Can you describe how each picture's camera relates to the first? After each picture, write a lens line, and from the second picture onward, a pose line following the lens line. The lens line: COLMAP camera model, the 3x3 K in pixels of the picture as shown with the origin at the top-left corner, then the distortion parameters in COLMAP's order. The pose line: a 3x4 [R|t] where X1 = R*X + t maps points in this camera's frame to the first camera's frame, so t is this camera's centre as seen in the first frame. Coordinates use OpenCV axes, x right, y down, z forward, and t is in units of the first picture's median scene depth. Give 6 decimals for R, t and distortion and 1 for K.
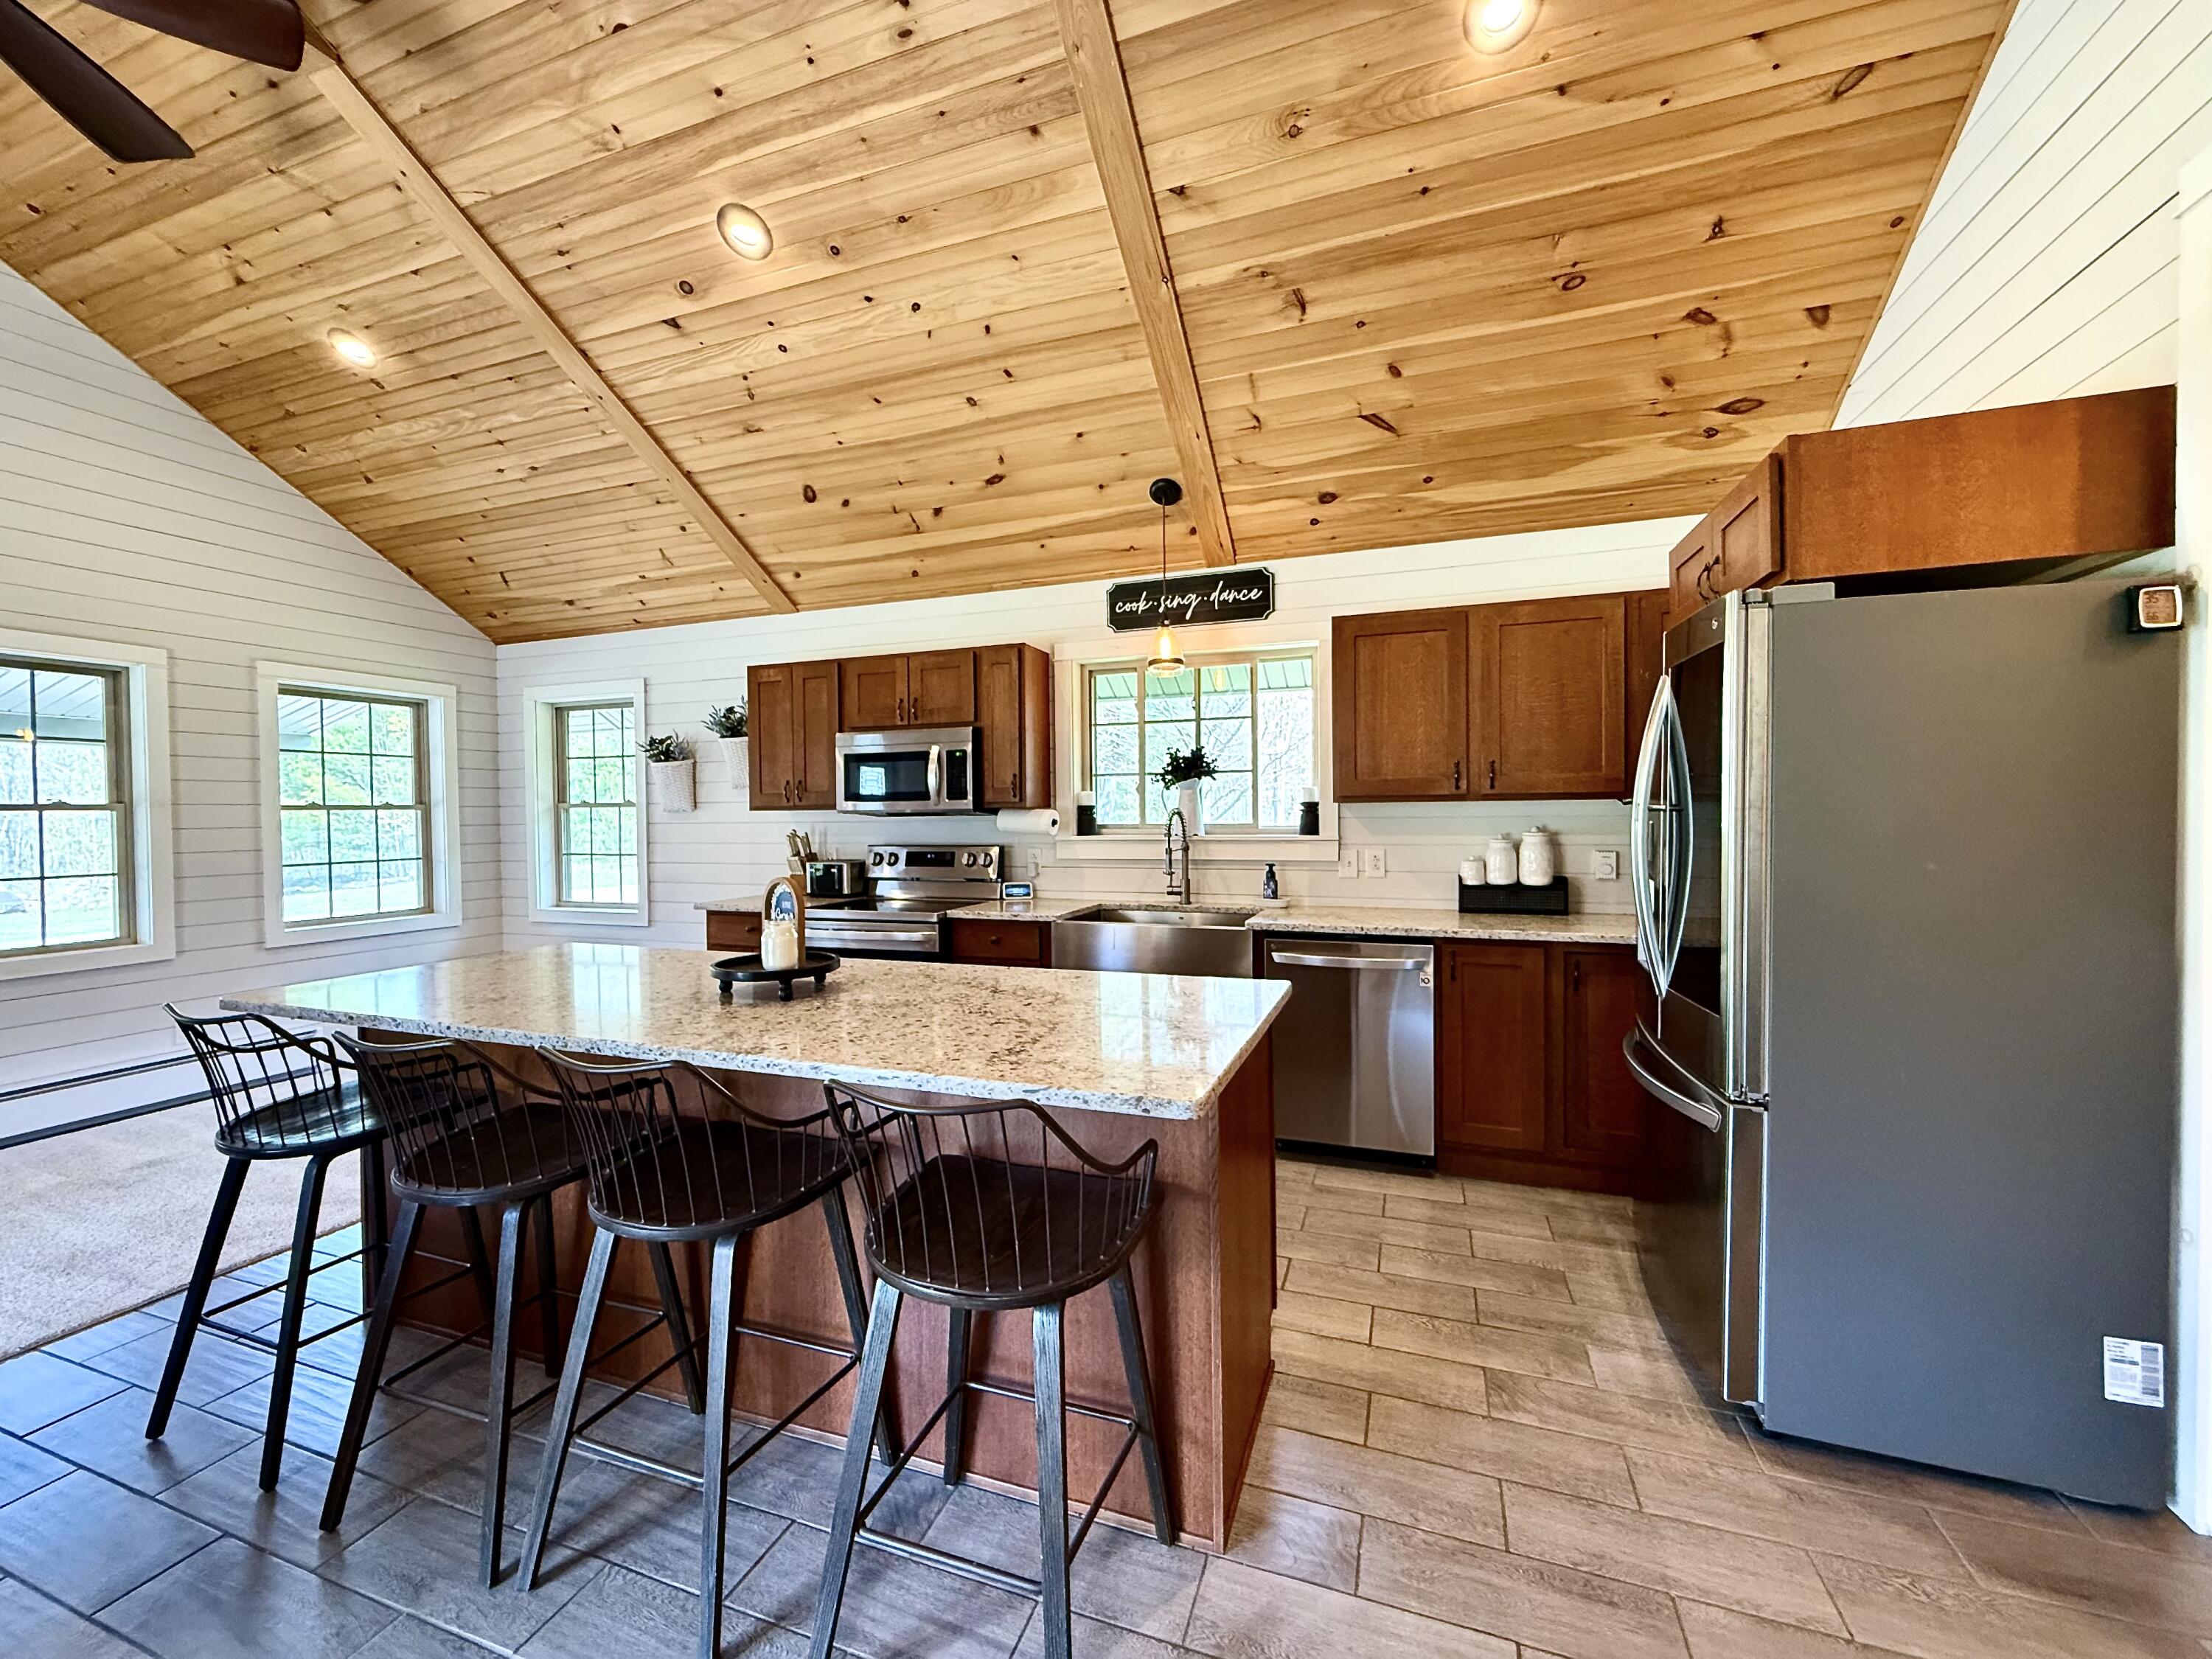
lens RADIAL K [[879.7, 0, 1098.3], [0, 879.7, 828.5], [0, 0, 1]] dist [0.001601, -0.000217]
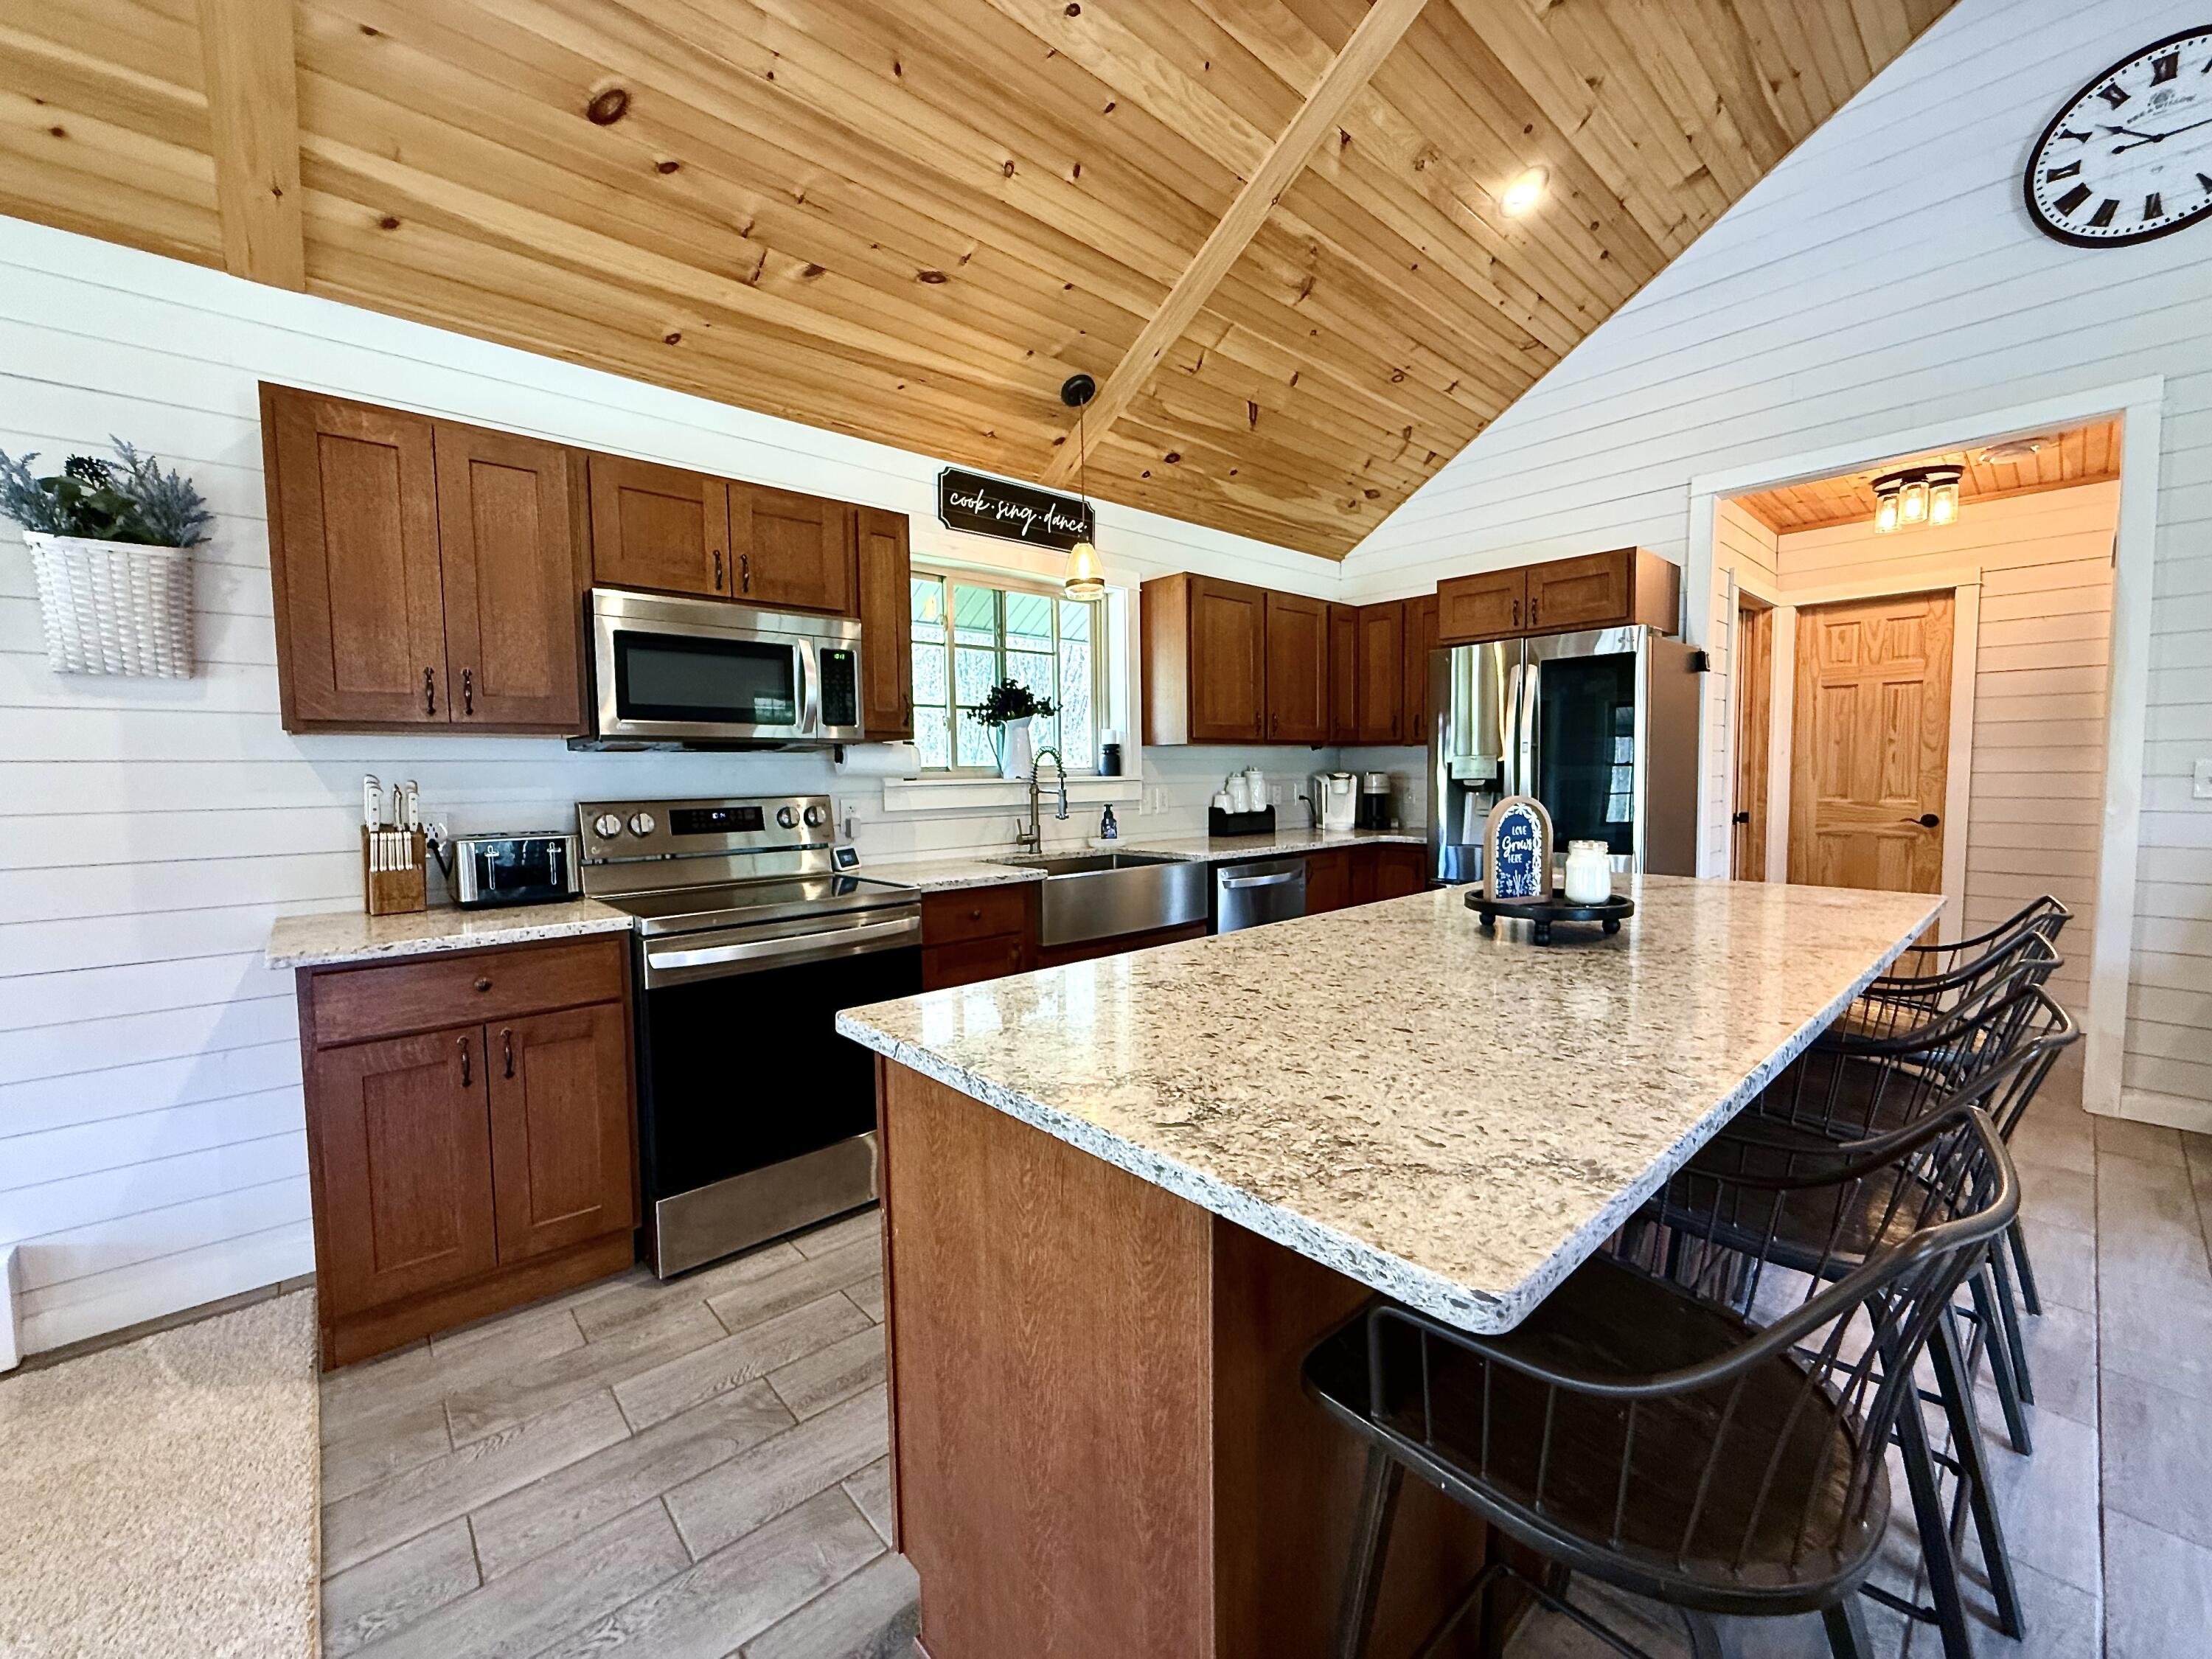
lens RADIAL K [[879.7, 0, 1098.3], [0, 879.7, 828.5], [0, 0, 1]] dist [0.001601, -0.000217]
pose [[0.467528, -0.052168, 0.882437, -0.652857], [0.030534, 0.998614, 0.042859, 0.022954], [-0.883451, 0.006906, 0.468473, 0.504881]]
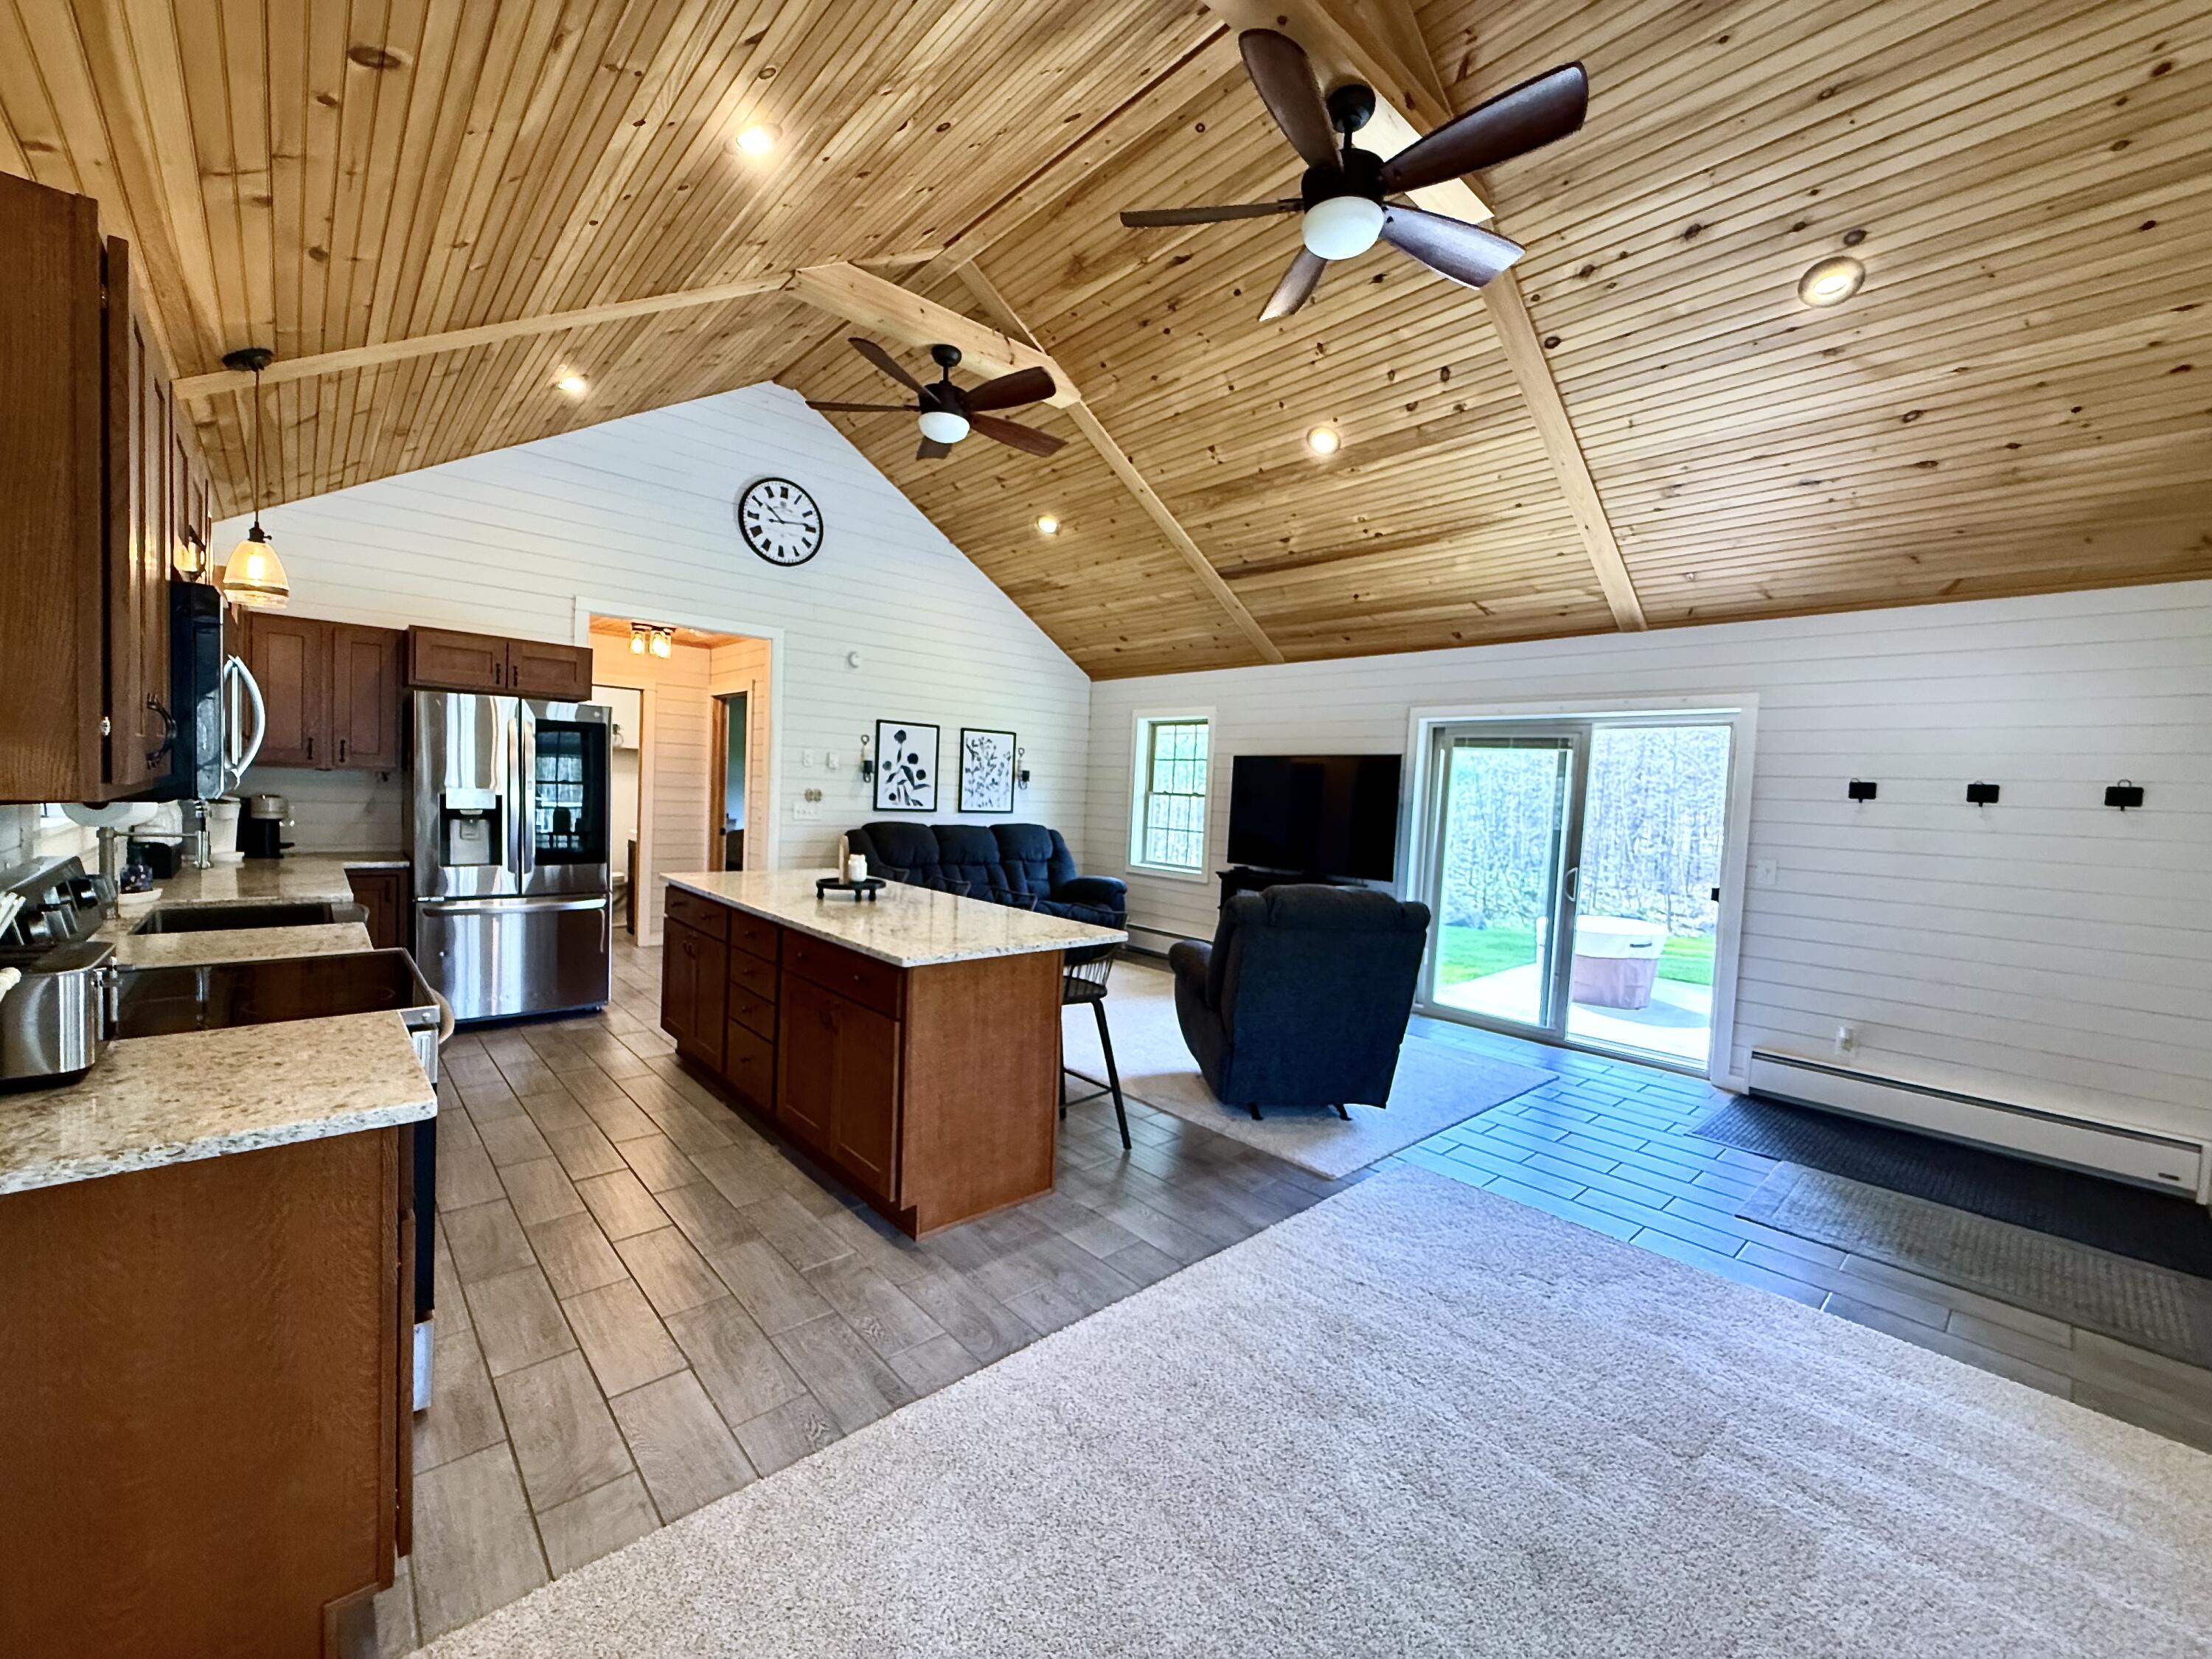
lens RADIAL K [[886.4, 0, 1102.6], [0, 886.4, 825.0], [0, 0, 1]] dist [0.002500, 0.000074]
pose [[-0.887421, -0.046844, 0.458573, -0.844387], [-0.023745, 0.998148, 0.056012, -0.037855], [-0.460347, 0.038817, -0.886890, 1.212176]]
